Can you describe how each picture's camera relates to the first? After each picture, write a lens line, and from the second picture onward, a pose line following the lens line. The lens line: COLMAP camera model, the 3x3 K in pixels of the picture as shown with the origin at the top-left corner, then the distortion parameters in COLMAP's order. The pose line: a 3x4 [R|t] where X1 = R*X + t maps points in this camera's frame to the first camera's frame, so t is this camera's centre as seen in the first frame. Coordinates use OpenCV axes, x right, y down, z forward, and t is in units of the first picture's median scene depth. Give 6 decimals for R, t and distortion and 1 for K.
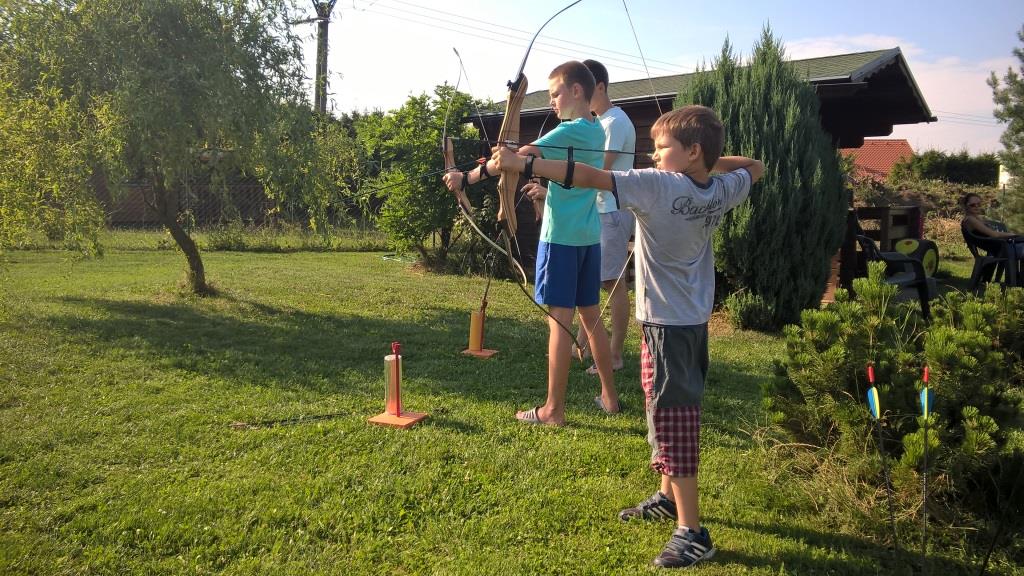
lens RADIAL K [[764.8, 0, 517.9], [0, 764.8, 283.2], [0, 0, 1]] dist [0.019166, -0.047956]
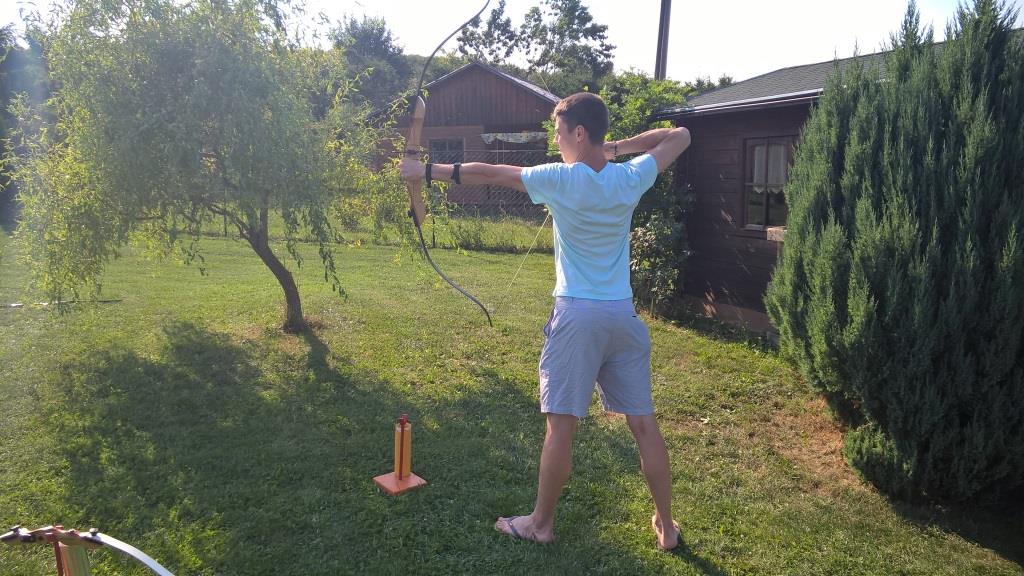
lens RADIAL K [[764.8, 0, 512.8], [0, 764.8, 287.2], [0, 0, 1]] dist [0.019166, -0.047956]
pose [[0.867102, 0.071189, -0.493018, 0.349169], [-0.042315, 0.996685, 0.069494, -0.135703], [0.496331, -0.039396, 0.867239, 0.339208]]
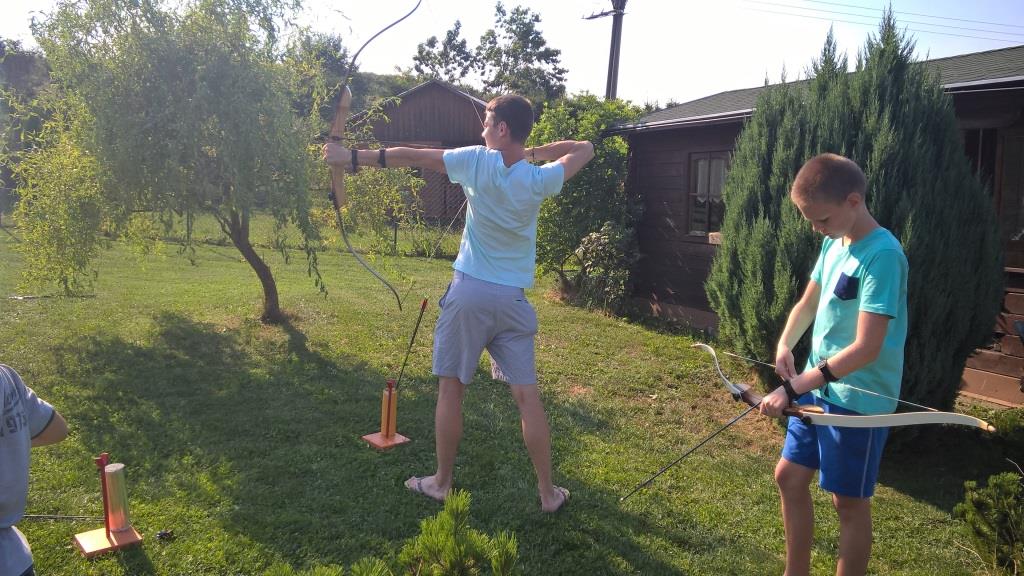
lens RADIAL K [[764.8, 0, 507.7], [0, 764.8, 283.4], [0, 0, 1]] dist [0.019166, -0.047956]
pose [[0.894380, 0.067339, -0.442210, 0.374612], [-0.057791, 0.997713, 0.035046, -0.103043], [0.443559, -0.005789, 0.896227, 0.244962]]
